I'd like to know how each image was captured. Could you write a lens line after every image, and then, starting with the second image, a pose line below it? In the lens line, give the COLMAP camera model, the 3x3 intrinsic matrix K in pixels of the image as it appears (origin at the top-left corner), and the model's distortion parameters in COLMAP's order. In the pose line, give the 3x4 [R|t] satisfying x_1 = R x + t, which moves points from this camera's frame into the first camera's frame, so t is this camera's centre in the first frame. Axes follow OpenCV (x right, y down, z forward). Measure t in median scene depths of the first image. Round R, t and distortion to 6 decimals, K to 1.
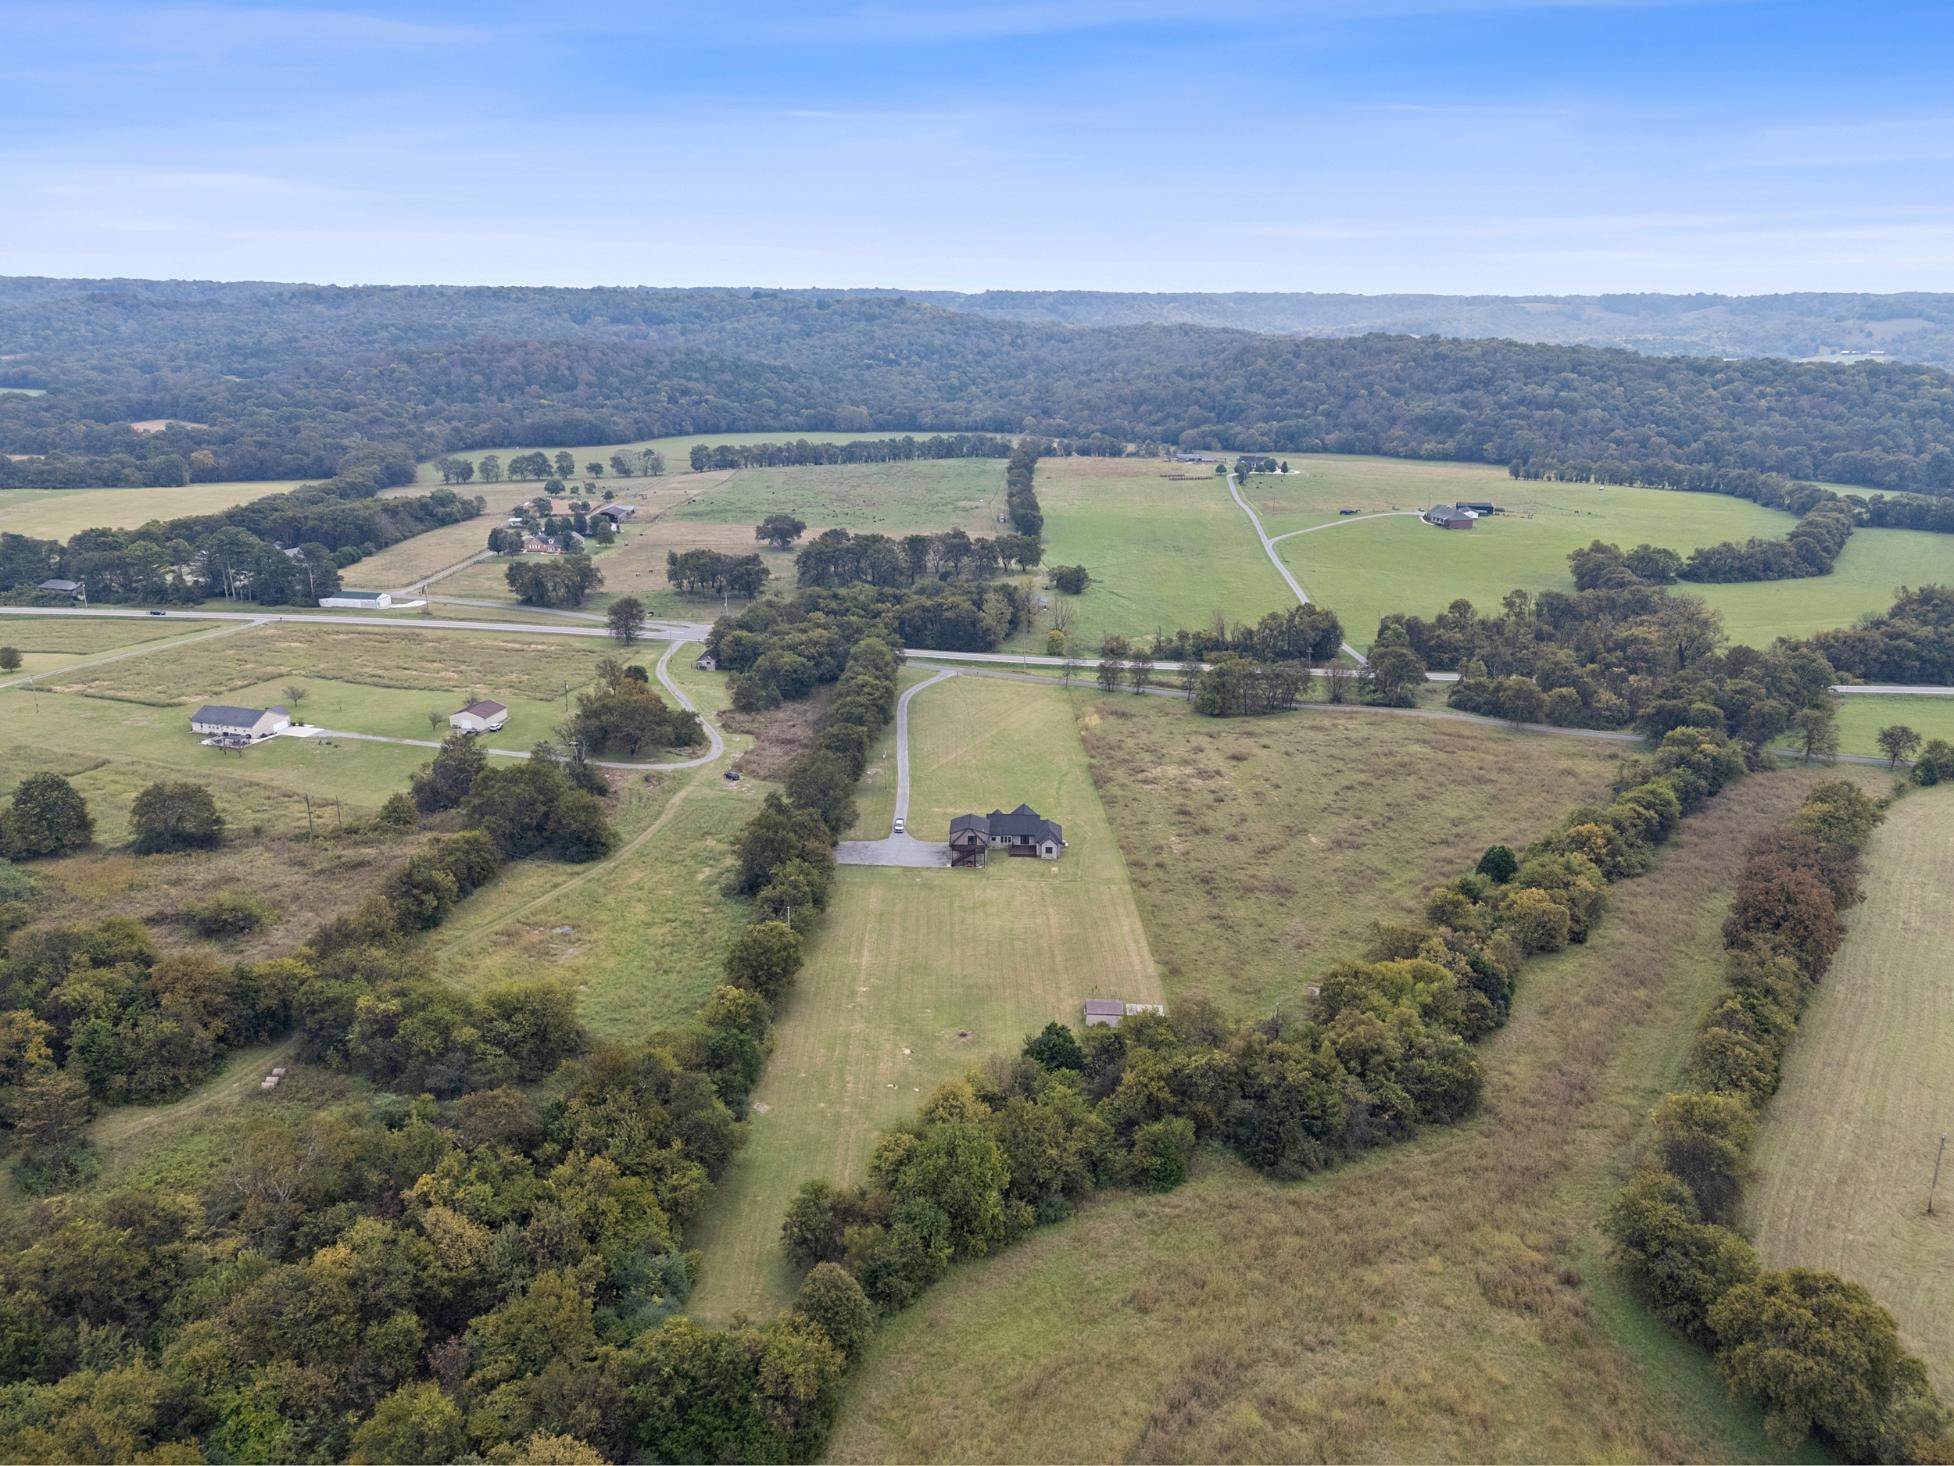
lens RADIAL K [[1426.1, 0, 984.8], [0, 1426.1, 723.3], [0, 0, 1]] dist [0.087707, -0.096332]
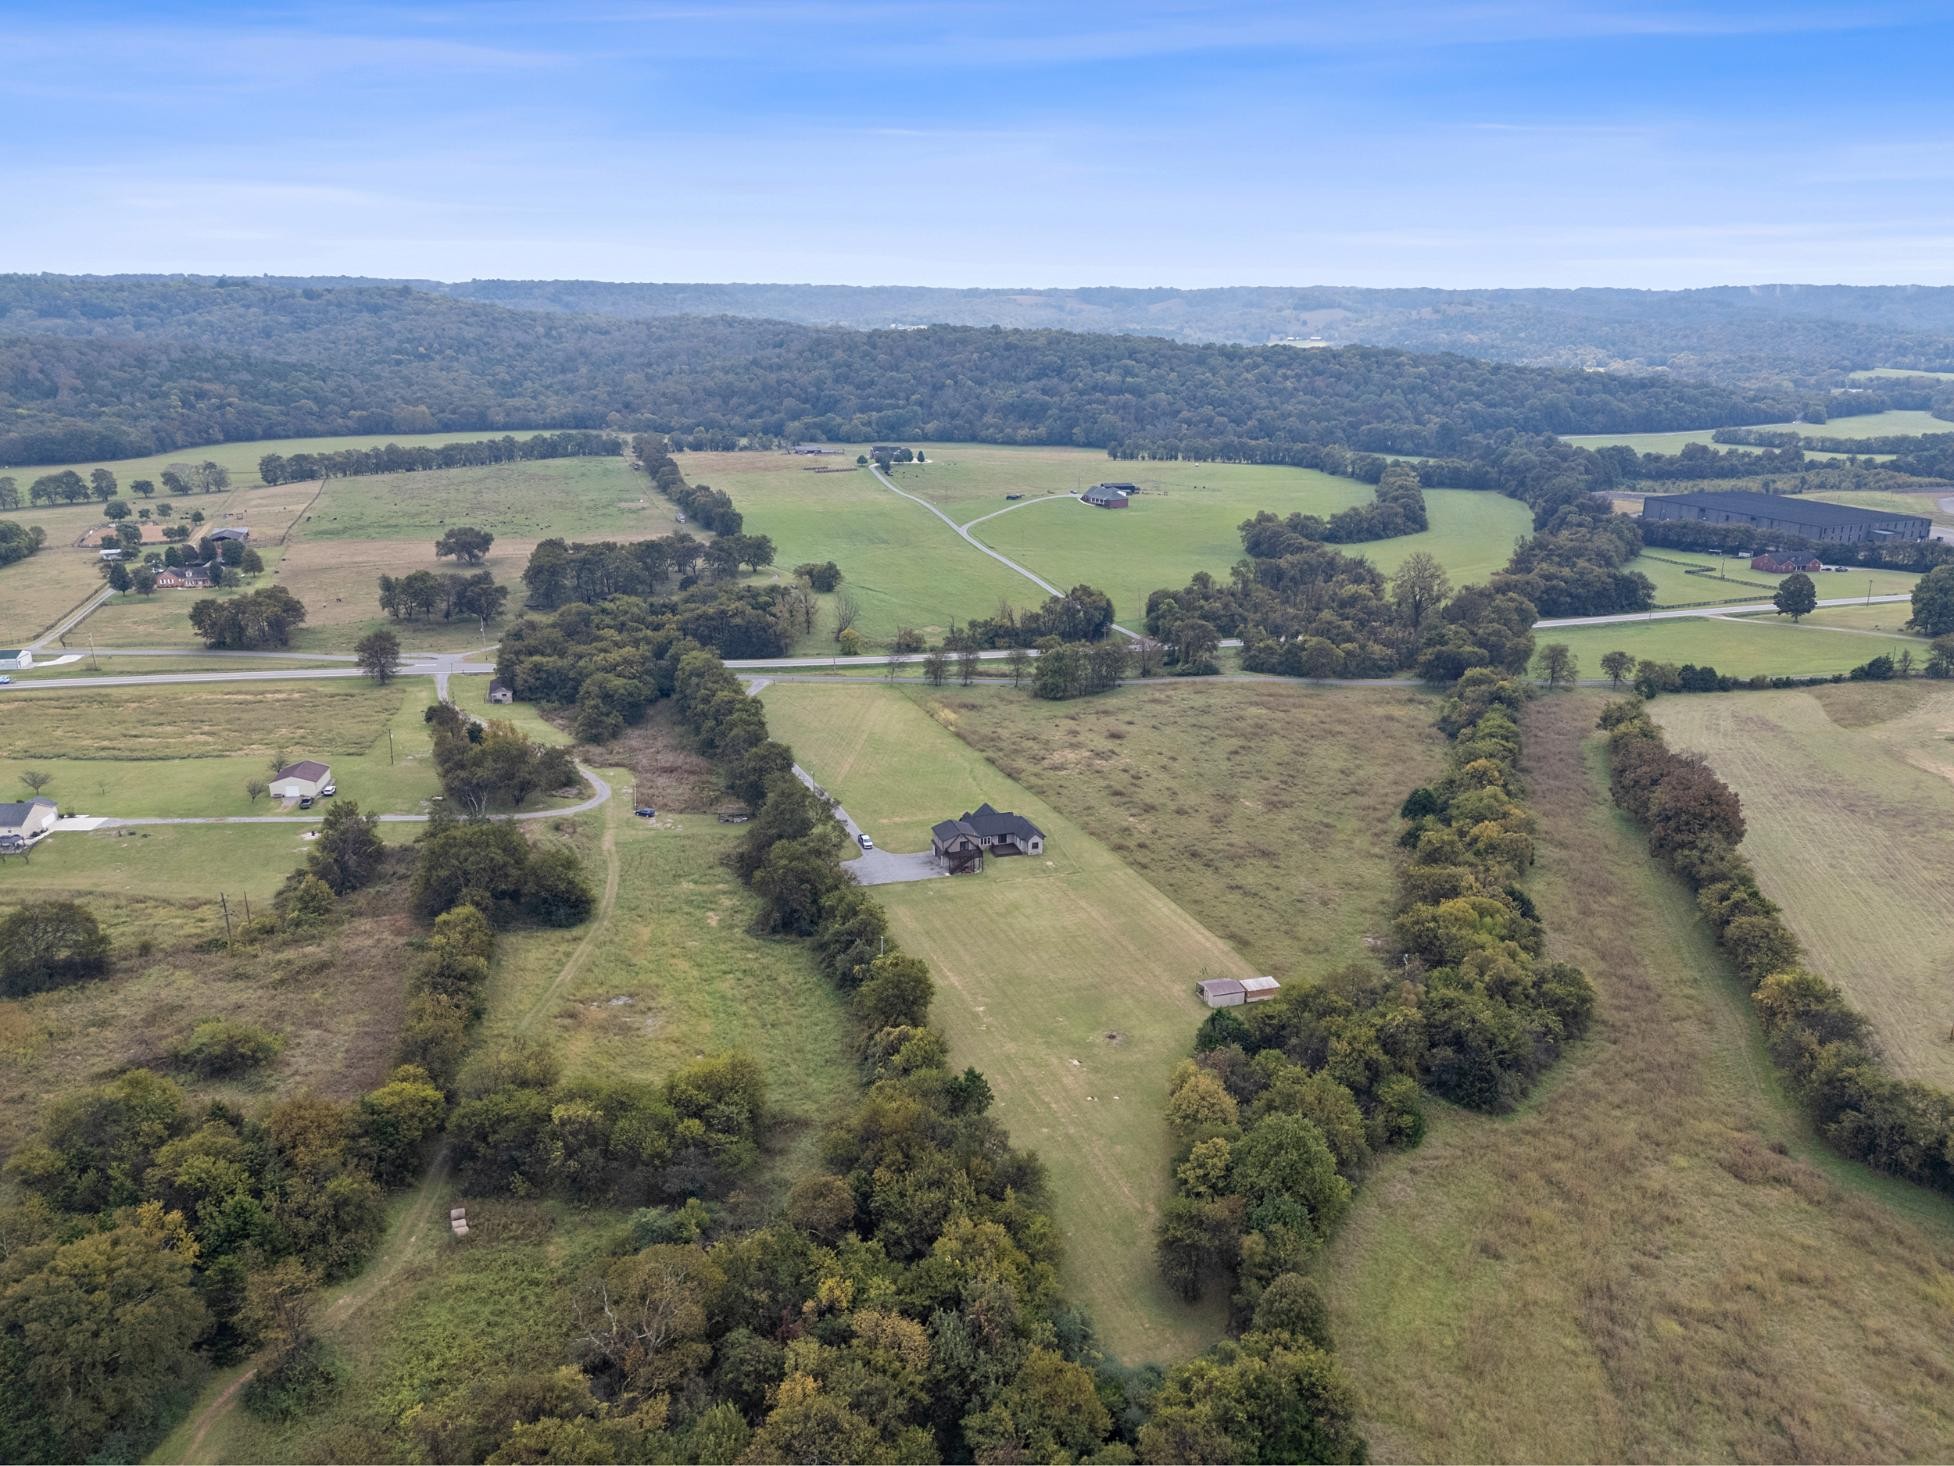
lens RADIAL K [[1426.1, 0, 984.8], [0, 1426.1, 723.3], [0, 0, 1]] dist [0.087707, -0.096332]
pose [[0.940665, -0.101340, 0.323850, -0.105166], [0.099491, 0.994788, 0.022308, -0.007573], [-0.324423, 0.011235, 0.945845, 0.023859]]
